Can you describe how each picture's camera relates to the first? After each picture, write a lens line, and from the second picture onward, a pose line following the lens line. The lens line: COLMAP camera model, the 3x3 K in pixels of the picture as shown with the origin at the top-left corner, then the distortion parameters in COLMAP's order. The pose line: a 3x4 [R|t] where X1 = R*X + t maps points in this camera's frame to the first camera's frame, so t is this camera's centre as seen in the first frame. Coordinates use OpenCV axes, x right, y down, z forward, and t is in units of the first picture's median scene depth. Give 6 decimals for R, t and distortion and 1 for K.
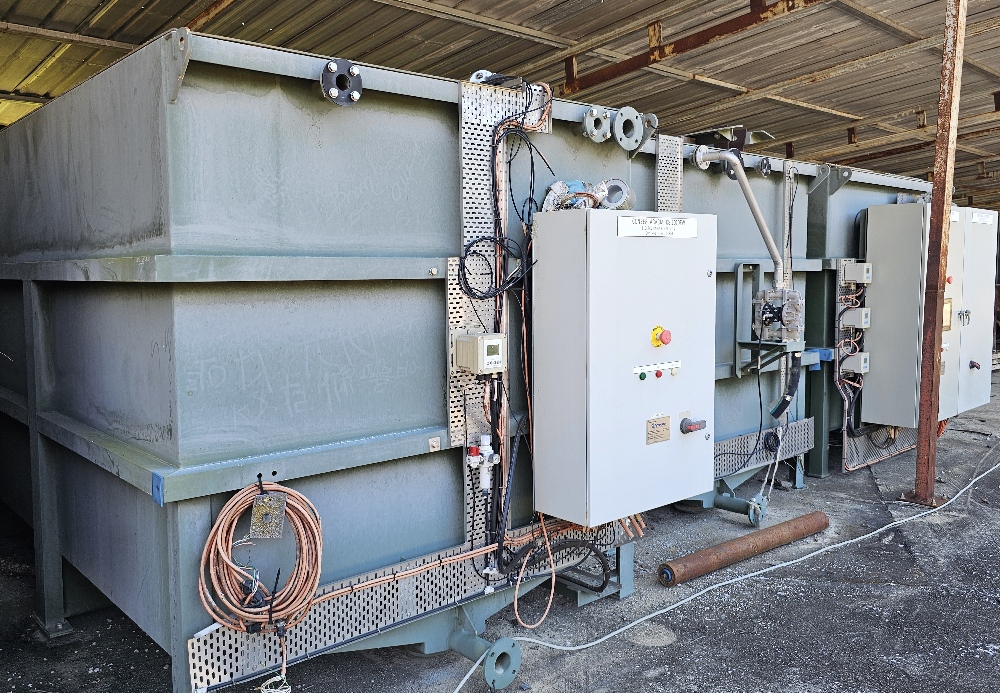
lens RADIAL K [[790.5, 0, 500.0], [0, 790.5, 346.5], [0, 0, 1]] dist [0.005483, -0.000057]
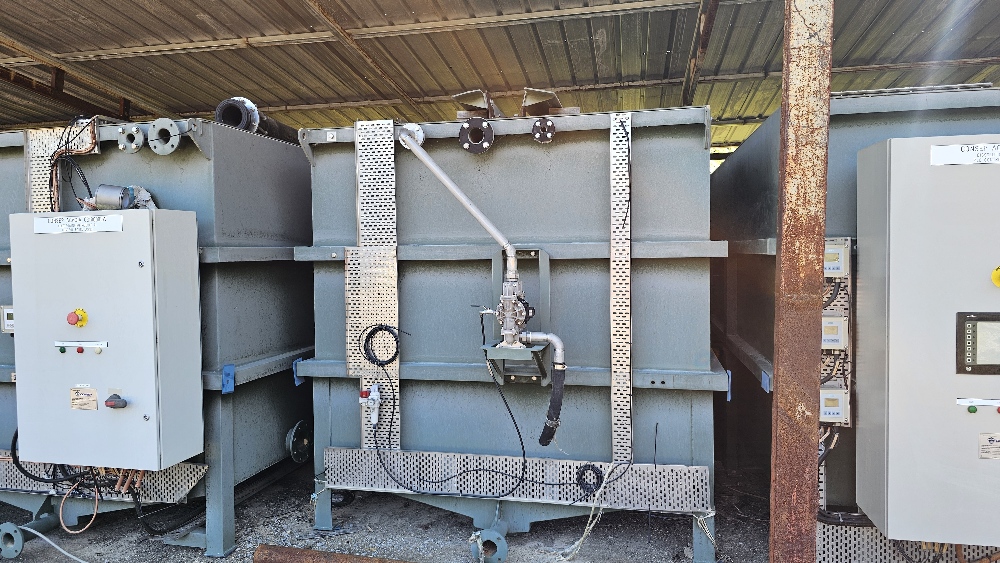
lens RADIAL K [[663.4, 0, 500.0], [0, 663.4, 281.5], [0, 0, 1]] dist [0.073676, -0.071925]
pose [[0.599127, 0.039876, -0.799661, 1.443073], [-0.069998, 0.997543, -0.002700, -0.112737], [0.797588, 0.057593, 0.600446, 0.943967]]
